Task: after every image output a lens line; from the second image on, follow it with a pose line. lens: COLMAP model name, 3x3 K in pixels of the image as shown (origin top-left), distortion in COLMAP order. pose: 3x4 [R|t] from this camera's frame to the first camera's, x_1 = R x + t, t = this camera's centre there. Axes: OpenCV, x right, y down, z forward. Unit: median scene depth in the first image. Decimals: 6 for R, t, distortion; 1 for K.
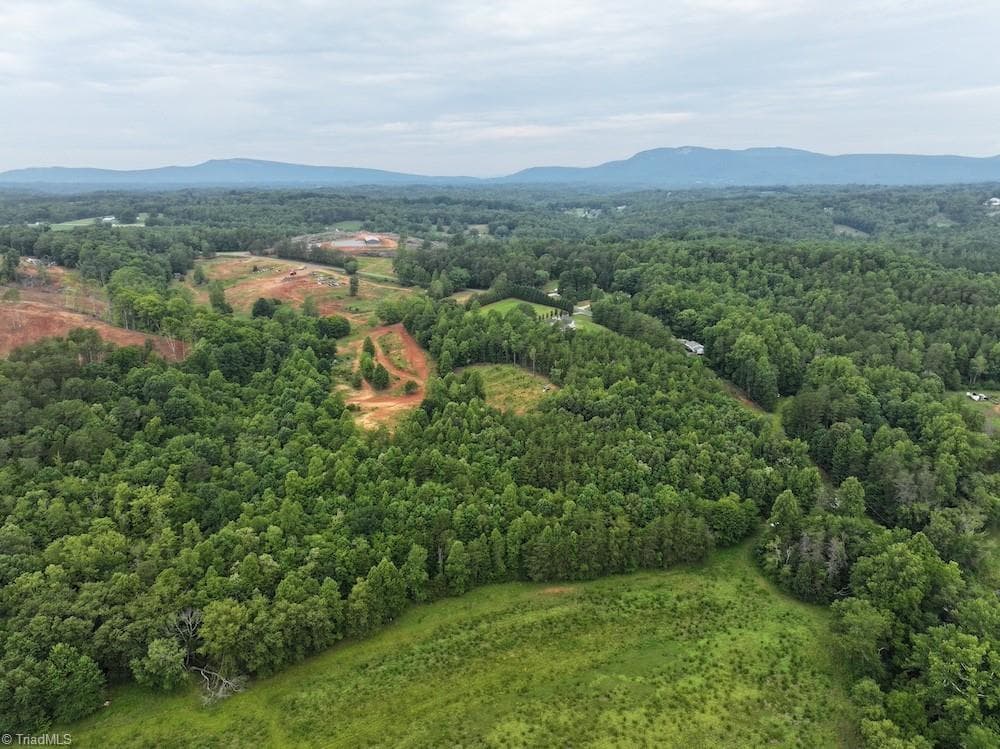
lens RADIAL K [[701.7, 0, 504.7], [0, 701.7, 371.5], [0, 0, 1]] dist [-0.002720, 0.020954]
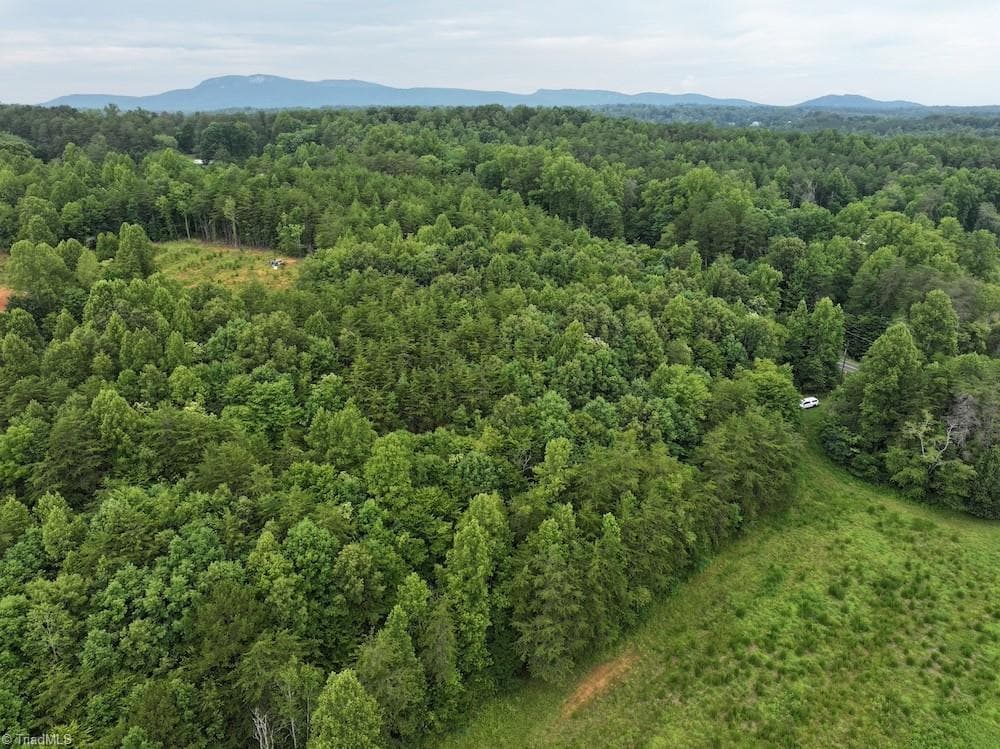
lens RADIAL K [[697.5, 0, 503.6], [0, 697.5, 375.3], [0, 0, 1]] dist [0.003672, 0.005852]
pose [[0.846031, -0.180733, 0.501564, -0.069273], [0.137628, 0.982937, 0.122041, 0.059491], [-0.515062, -0.034221, 0.856469, 0.411813]]
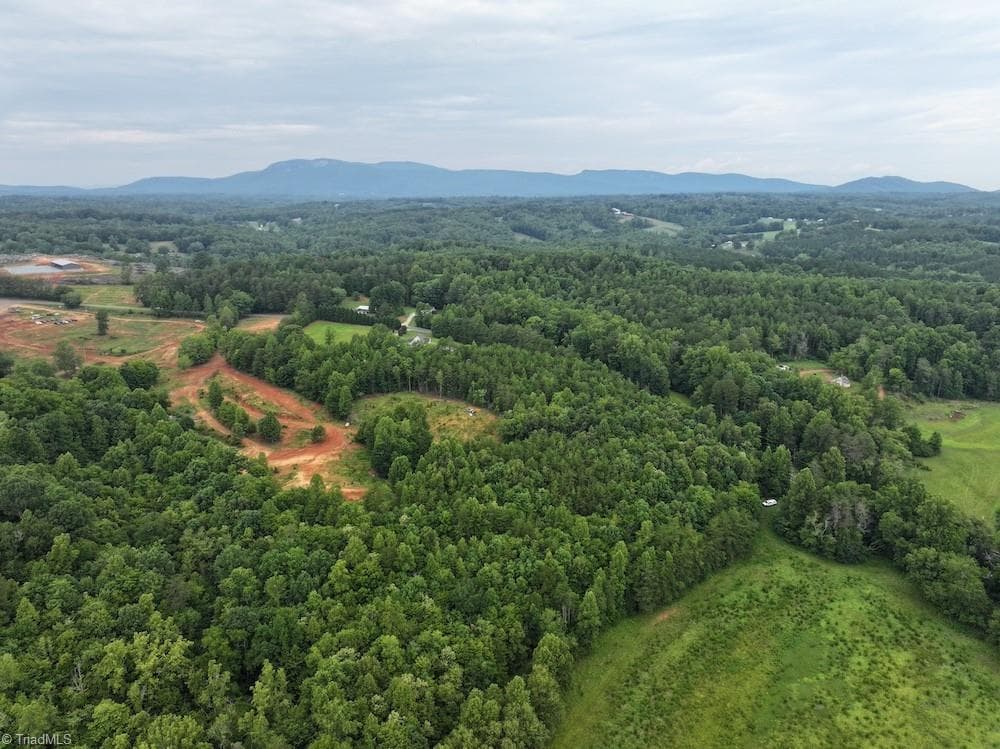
lens RADIAL K [[701.7, 0, 504.7], [0, 701.7, 371.5], [0, 0, 1]] dist [-0.002720, 0.020954]
pose [[0.875867, -0.116469, 0.468286, -0.299627], [0.124087, 0.992163, 0.014676, -0.033702], [-0.466325, 0.045254, 0.883455, 0.139362]]
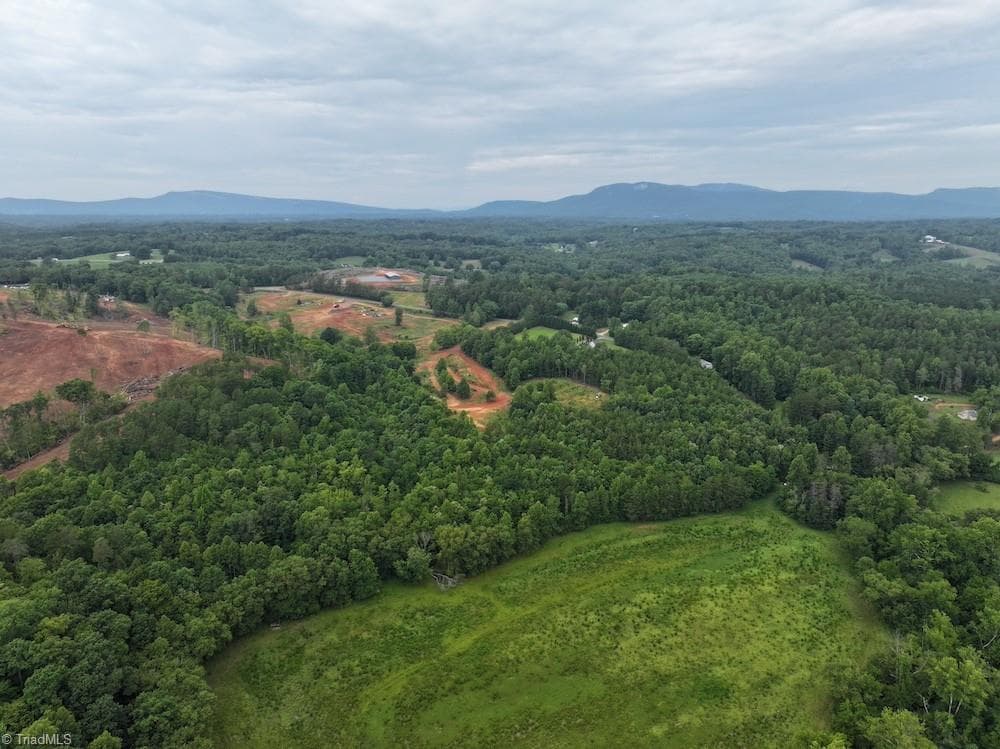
lens RADIAL K [[701.7, 0, 504.7], [0, 701.7, 371.5], [0, 0, 1]] dist [-0.002720, 0.020954]
pose [[0.998217, -0.009866, 0.058873, -0.168770], [0.012382, 0.999019, -0.042522, 0.029848], [-0.058396, 0.043175, 0.997359, -0.243765]]
